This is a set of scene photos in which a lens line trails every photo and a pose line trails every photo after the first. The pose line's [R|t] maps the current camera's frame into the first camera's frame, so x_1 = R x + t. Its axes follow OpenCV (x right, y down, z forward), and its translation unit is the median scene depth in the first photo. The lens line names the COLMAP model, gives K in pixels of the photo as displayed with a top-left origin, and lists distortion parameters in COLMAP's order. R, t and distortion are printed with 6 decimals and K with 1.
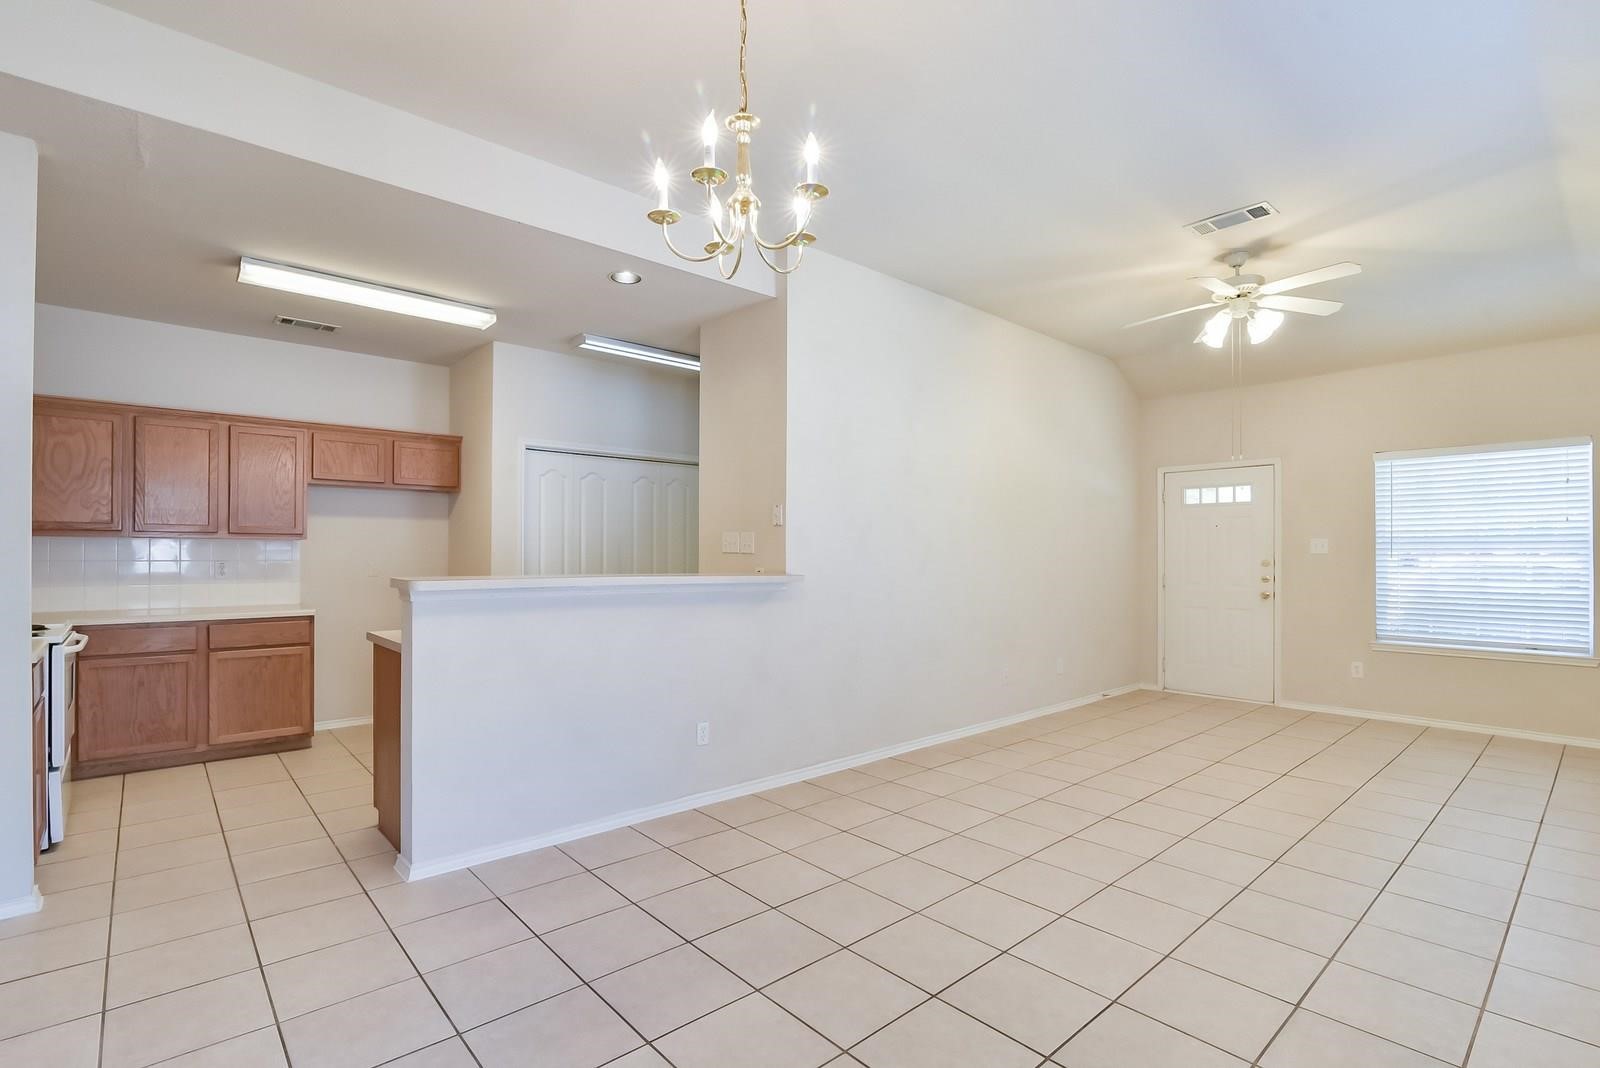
lens RADIAL K [[747.8, 0, 804.0], [0, 747.8, 544.9], [0, 0, 1]] dist [-0.015236, -0.000055]
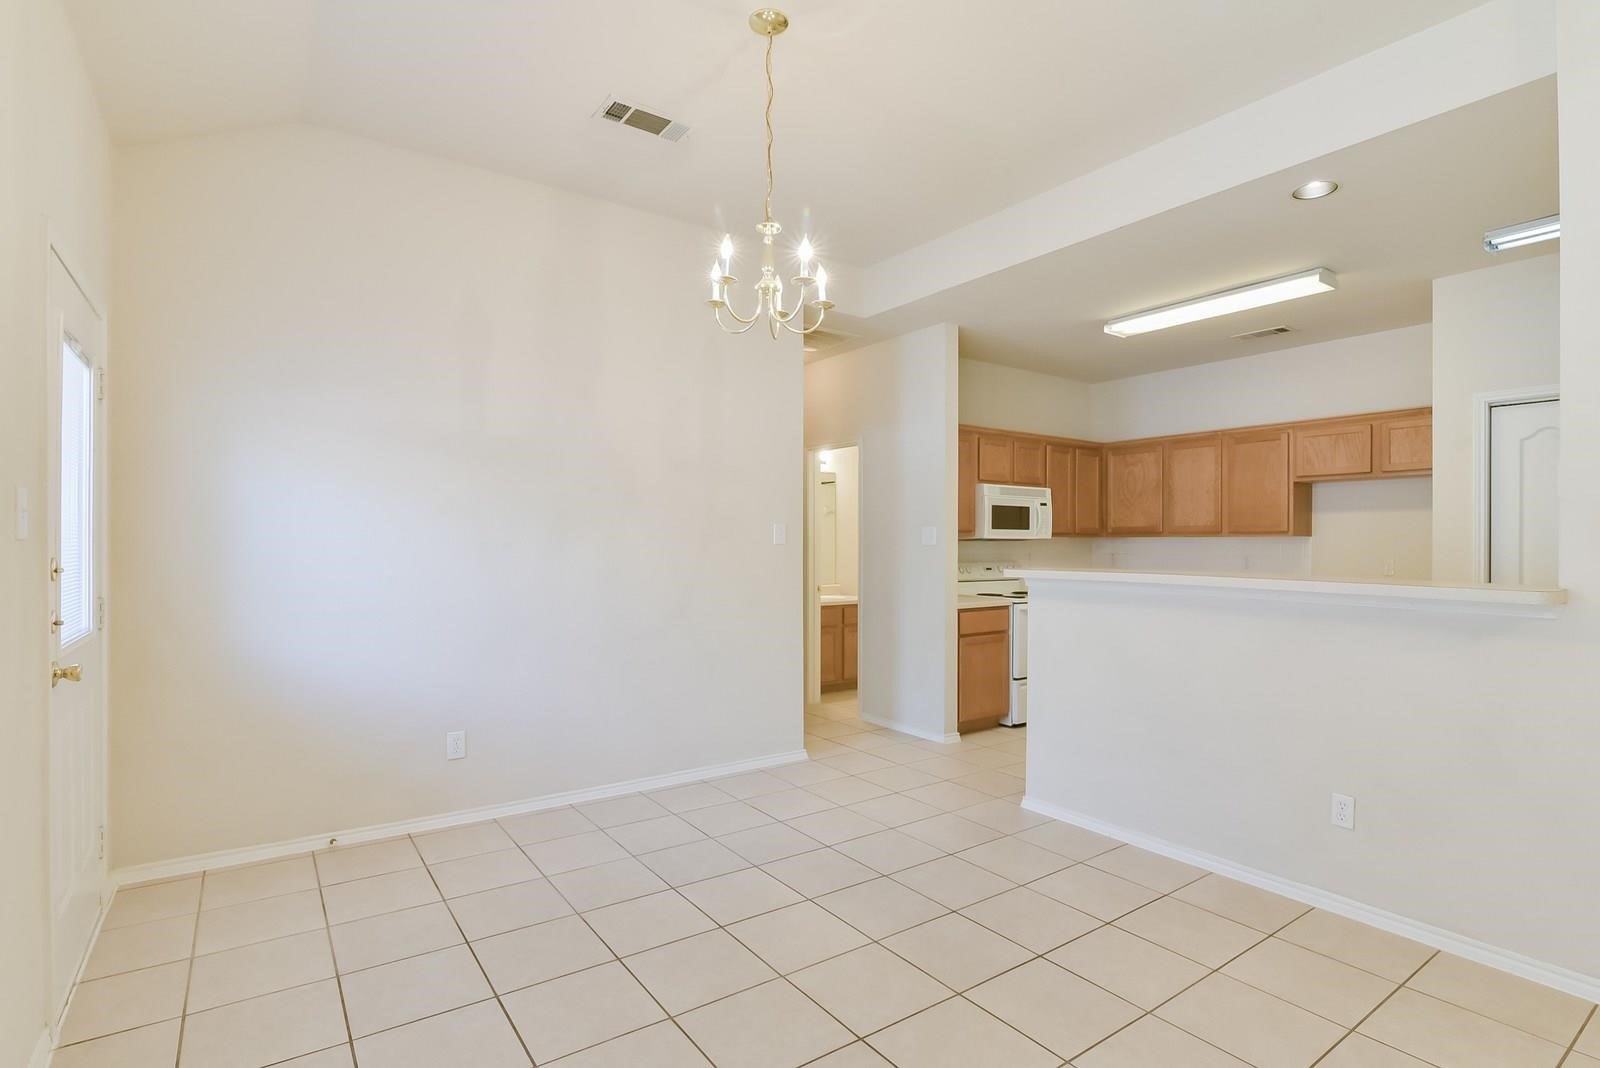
lens RADIAL K [[776.8, 0, 798.7], [0, 776.8, 543.7], [0, 0, 1]] dist [-0.014739, -0.000130]
pose [[-0.114414, -0.005446, -0.993418, 0.535169], [0.006036, 0.999963, -0.006177, 0.006650], [0.993415, -0.006703, -0.114377, 0.498409]]
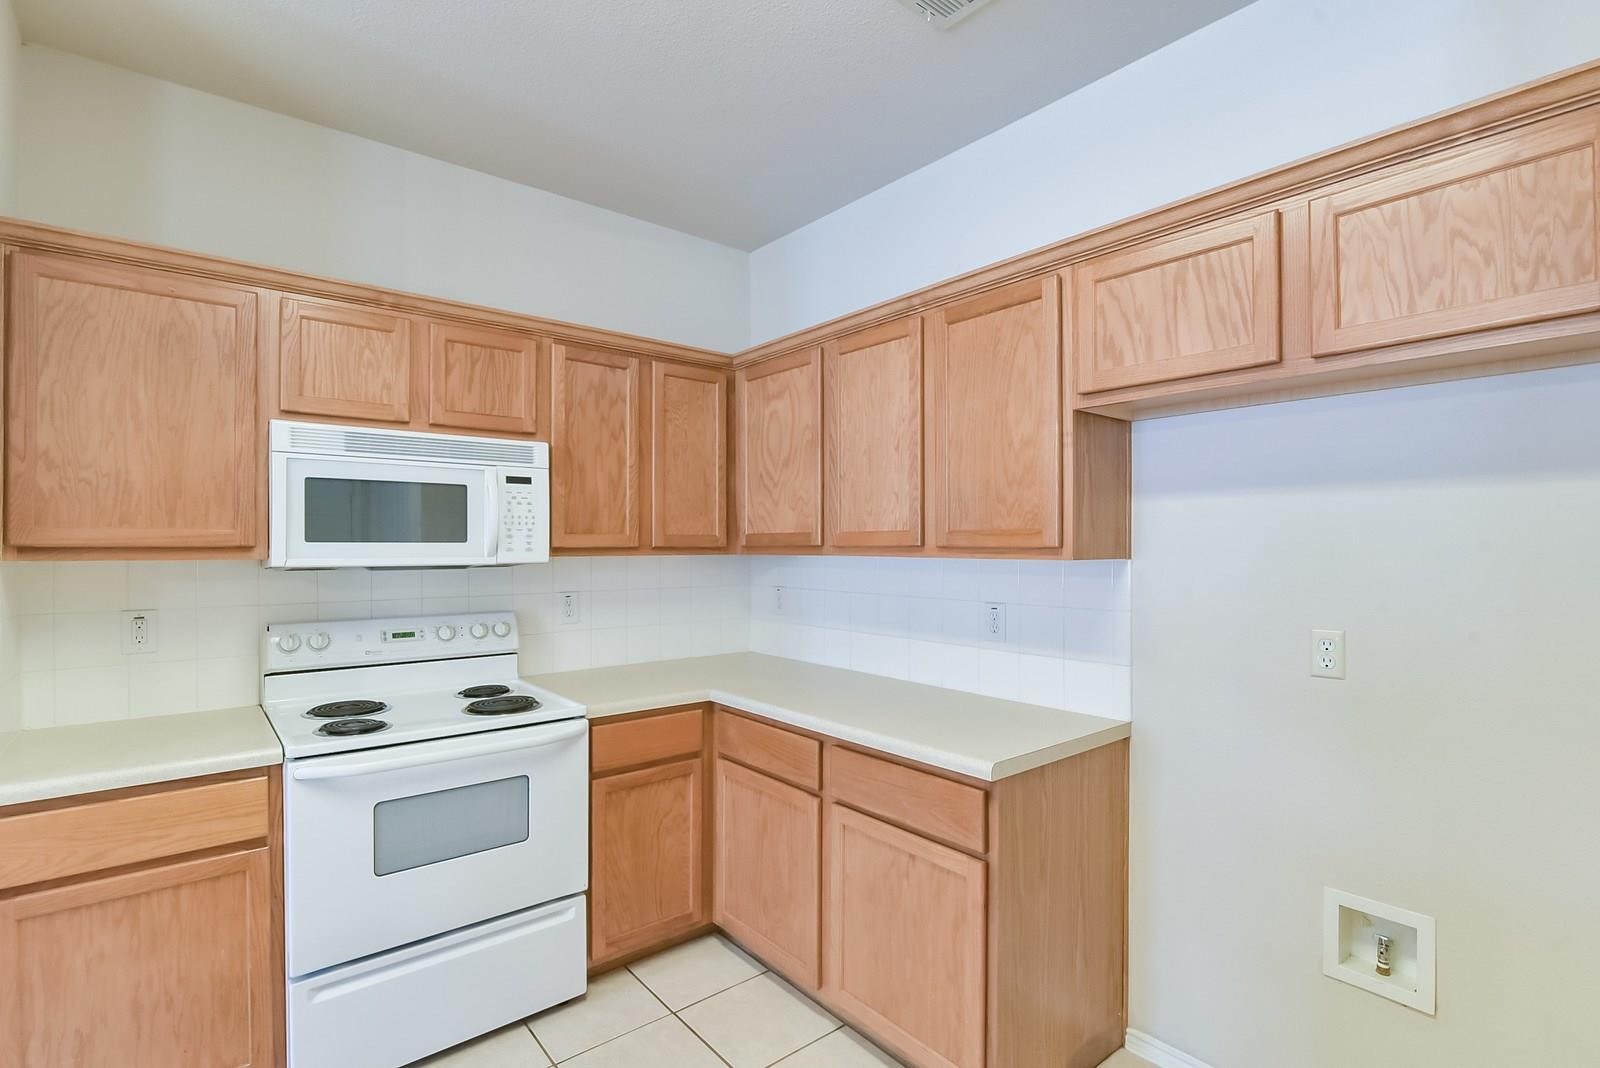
lens RADIAL K [[747.8, 0, 804.0], [0, 747.8, 544.9], [0, 0, 1]] dist [-0.015236, -0.000055]
pose [[-0.040524, -0.006302, -0.999159, -0.327346], [0.009398, 0.999933, -0.006689, -0.015410], [0.999134, -0.009661, -0.040462, 0.994961]]
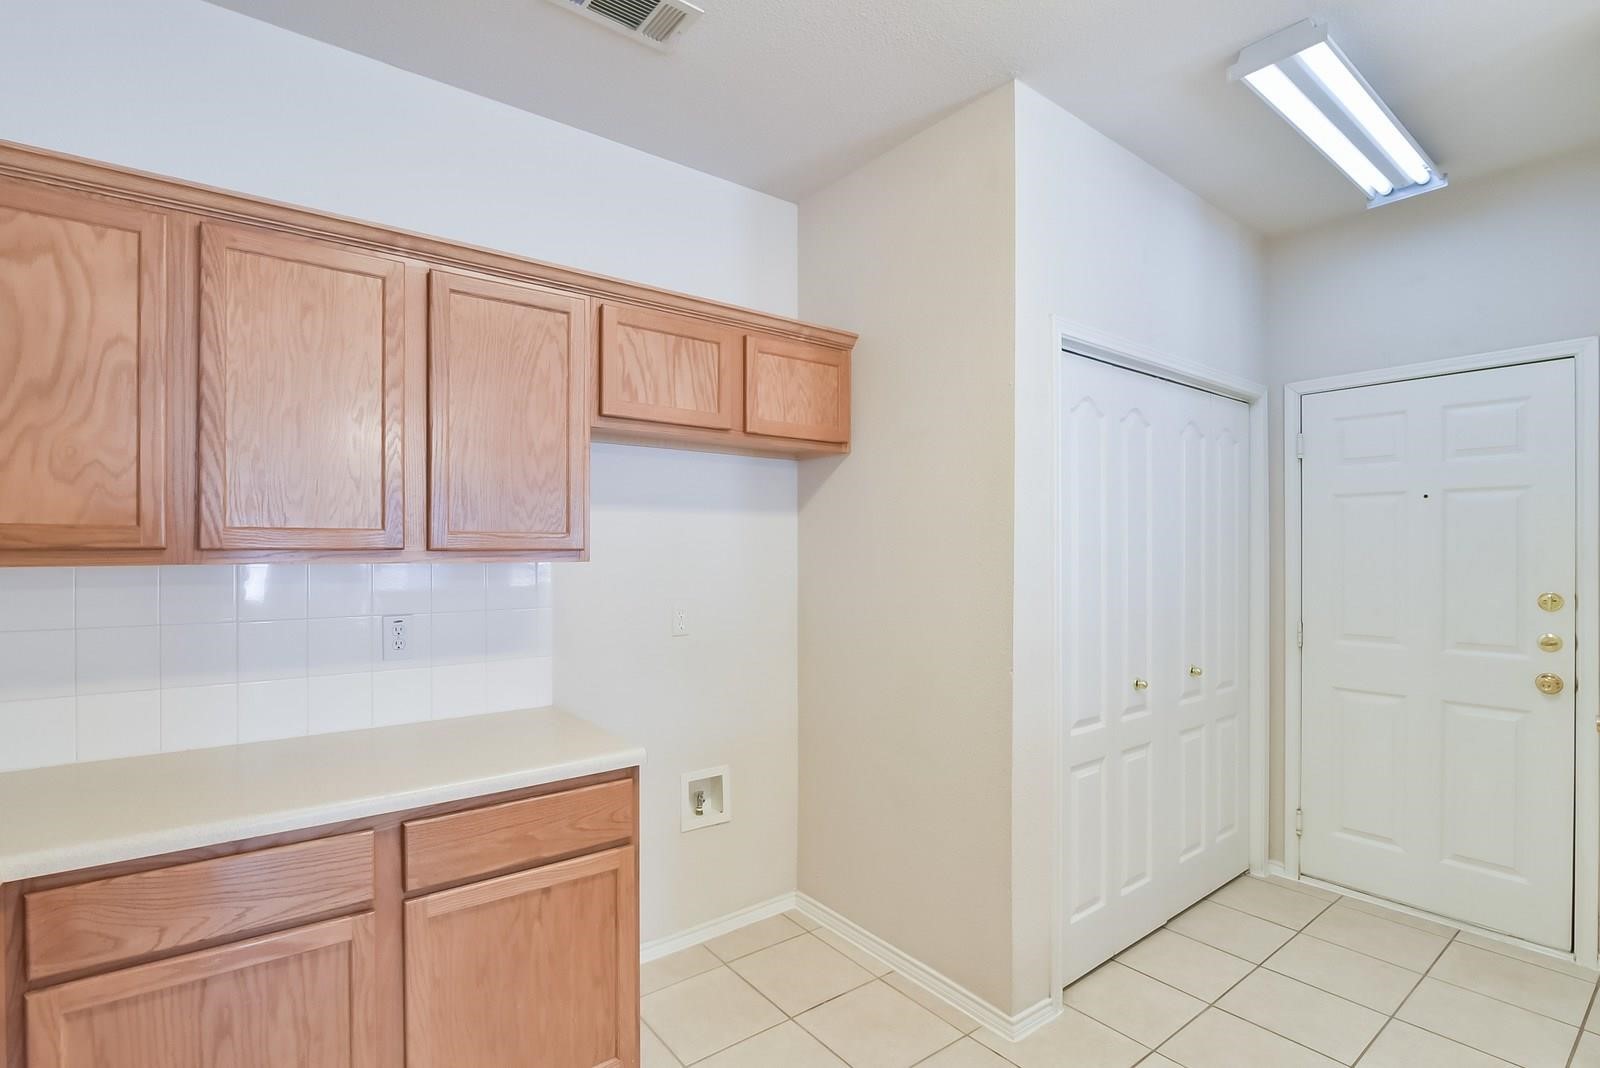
lens RADIAL K [[760.7, 0, 769.1], [0, 760.7, 544.9], [0, 0, 1]] dist [-0.019761, -0.000102]
pose [[0.995592, 0.001042, -0.093783, -0.598759], [-0.000112, 0.999951, 0.009928, -0.023749], [0.093789, -0.009873, 0.995543, 0.664297]]
